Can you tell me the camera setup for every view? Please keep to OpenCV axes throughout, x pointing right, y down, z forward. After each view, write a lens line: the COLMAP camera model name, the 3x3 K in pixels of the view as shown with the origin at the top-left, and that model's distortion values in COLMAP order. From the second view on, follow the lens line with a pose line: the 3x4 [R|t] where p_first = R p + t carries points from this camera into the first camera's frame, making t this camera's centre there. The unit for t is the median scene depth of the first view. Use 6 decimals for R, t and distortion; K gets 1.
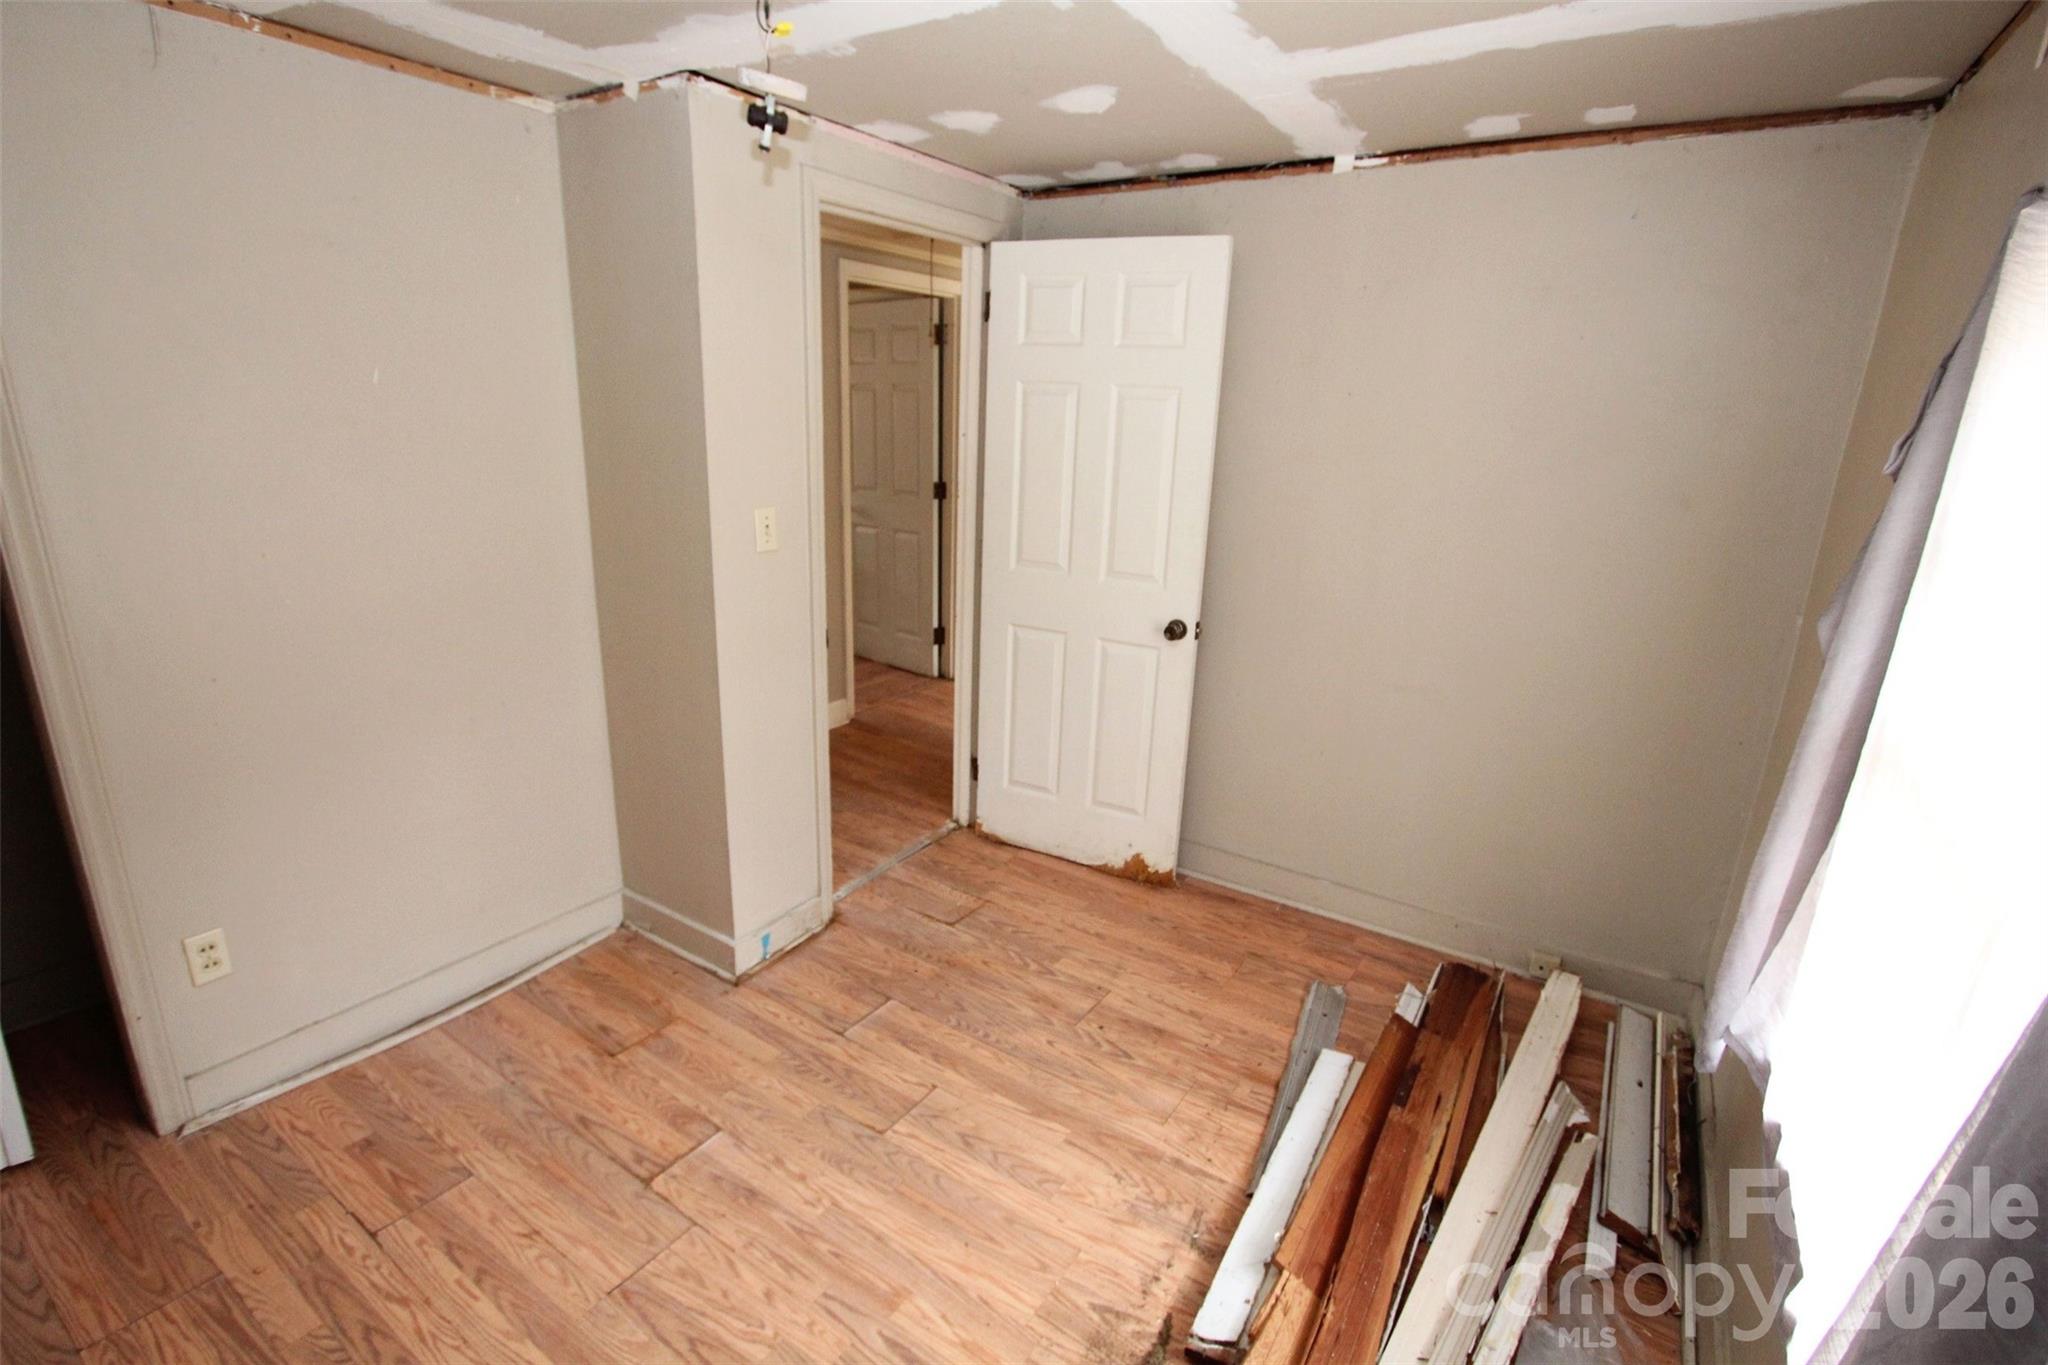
lens RADIAL K [[946.3, 0, 1032.9], [0, 946.3, 683.1], [0, 0, 1]] dist [-0.019010, 0.002098]
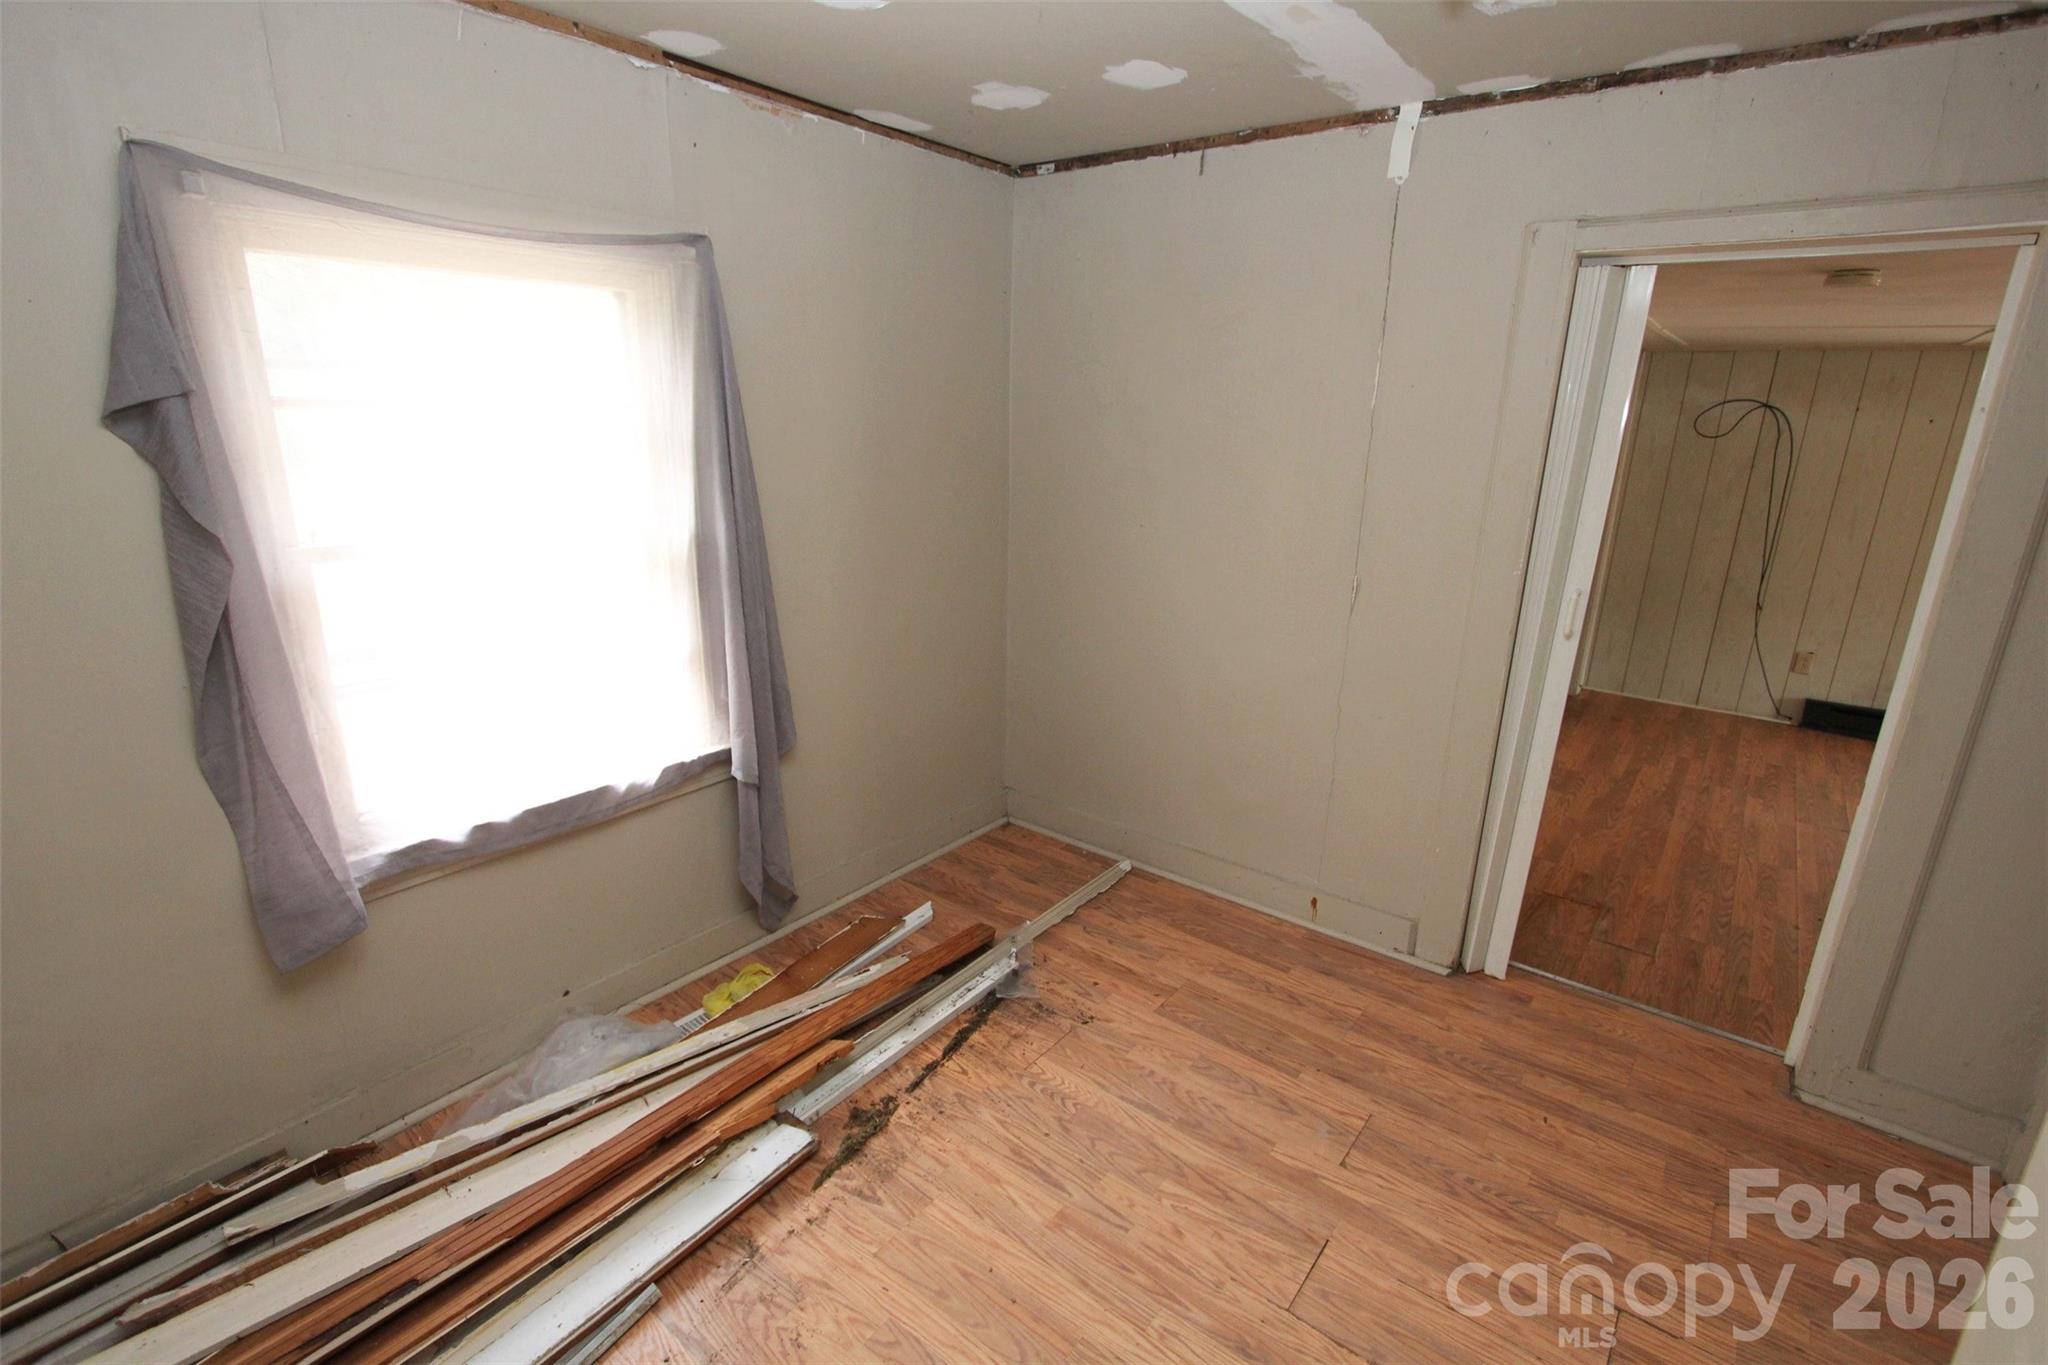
lens RADIAL K [[946.3, 0, 1036.1], [0, 946.3, 681.8], [0, 0, 1]] dist [-0.019010, 0.002098]
pose [[-0.995622, -0.079912, 0.048476, -0.111127], [-0.040399, 0.835634, 0.547798, -0.410466], [-0.084284, 0.543442, -0.835205, 1.425272]]
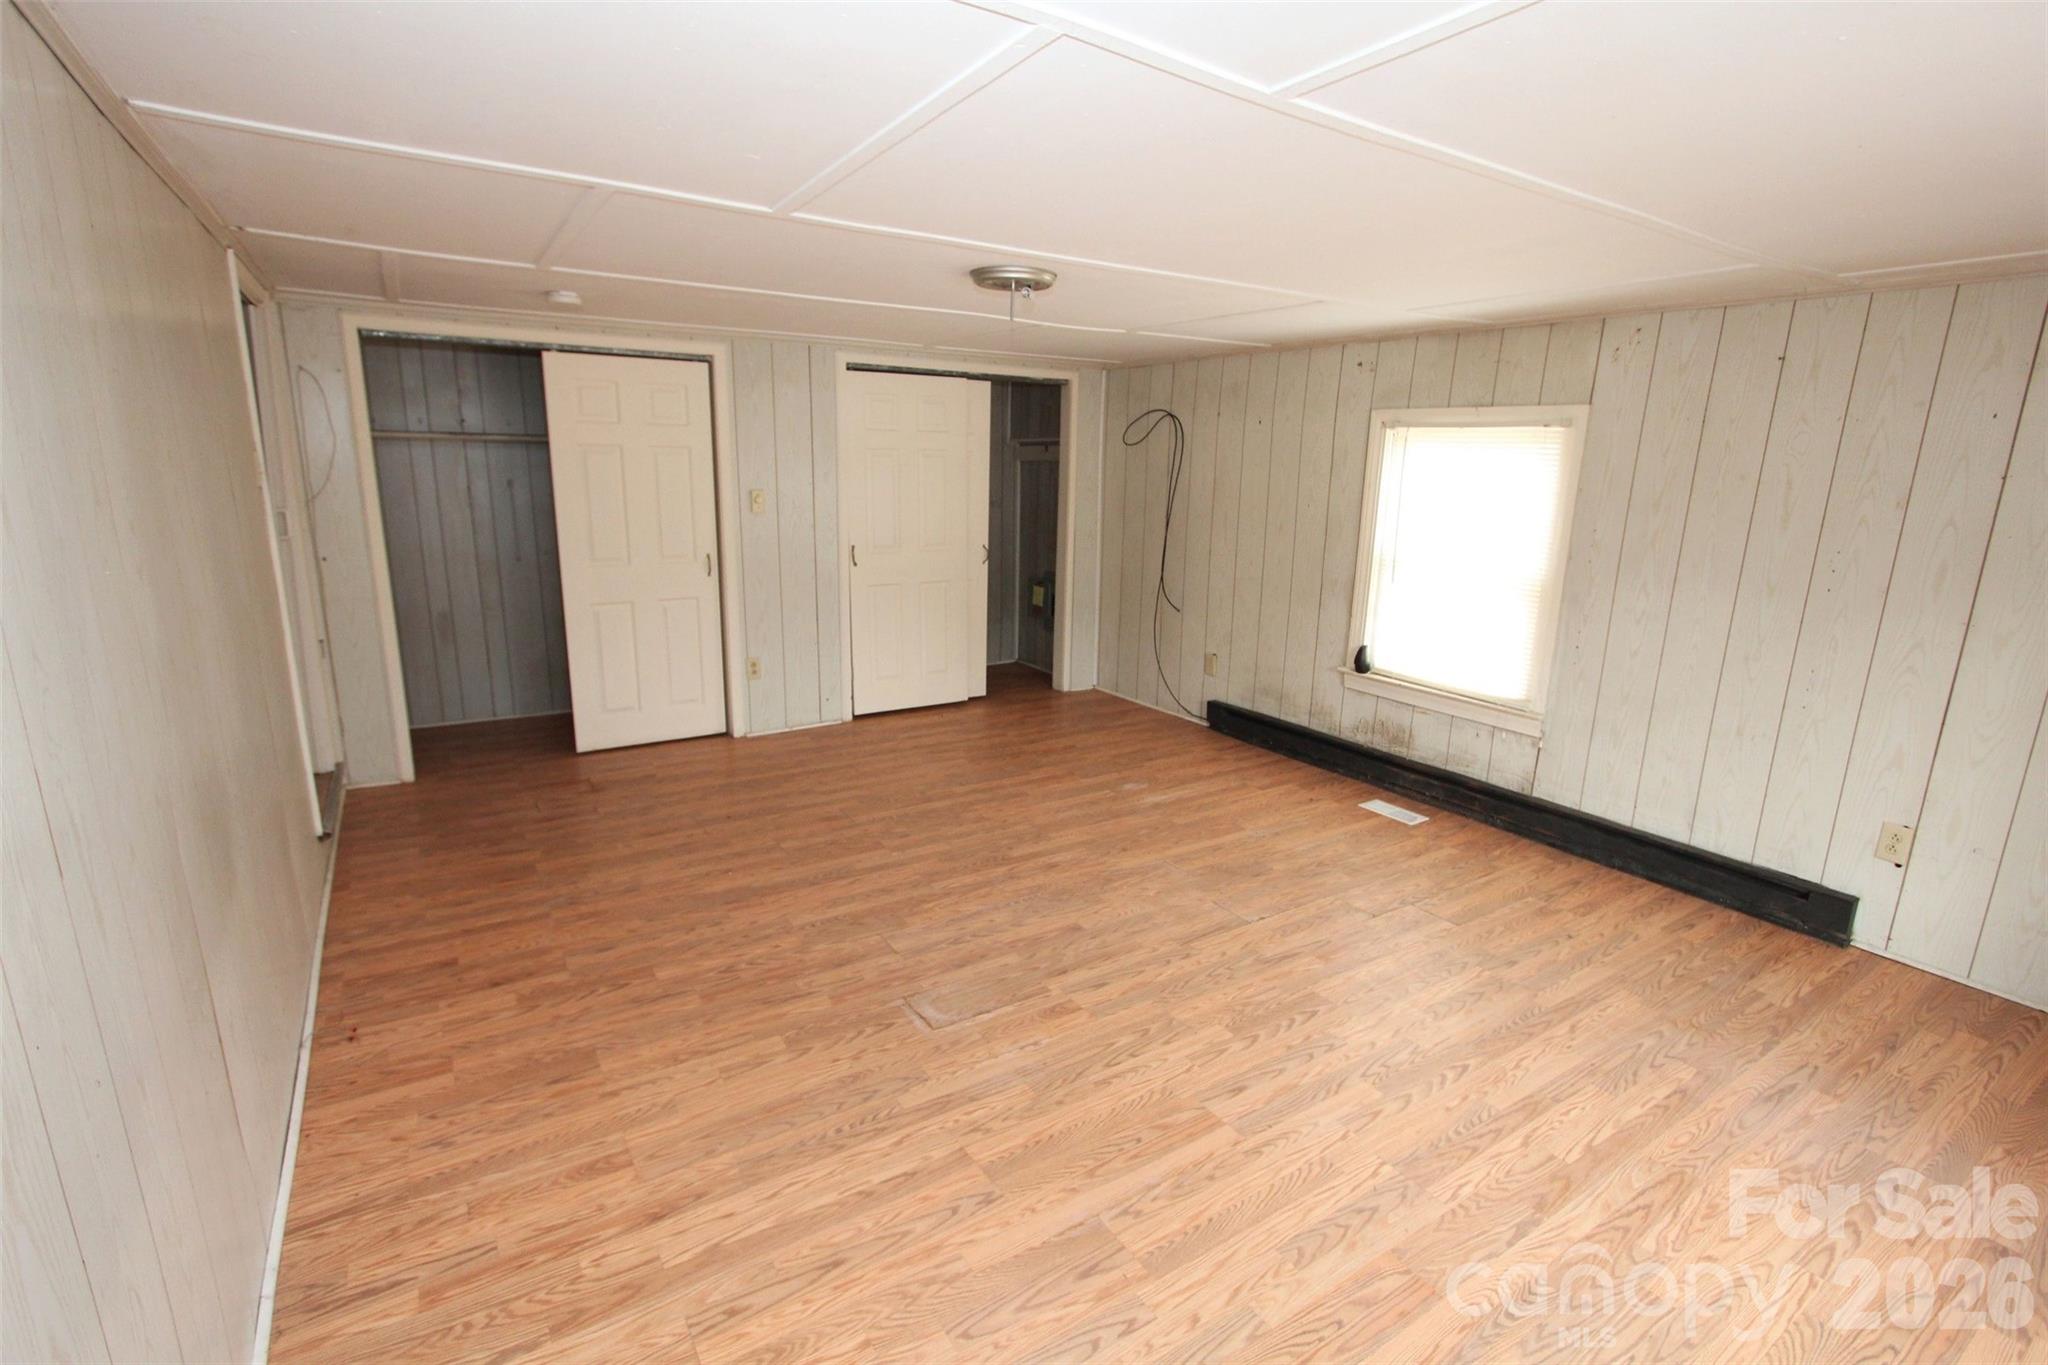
lens RADIAL K [[946.3, 0, 1030.5], [0, 946.3, 672.8], [0, 0, 1]] dist [-0.019010, 0.002098]
pose [[-0.916900, -0.142009, 0.372999, -3.024784], [0.060952, 0.873775, 0.482495, -0.399110], [-0.394436, 0.465135, -0.792509, 1.336474]]
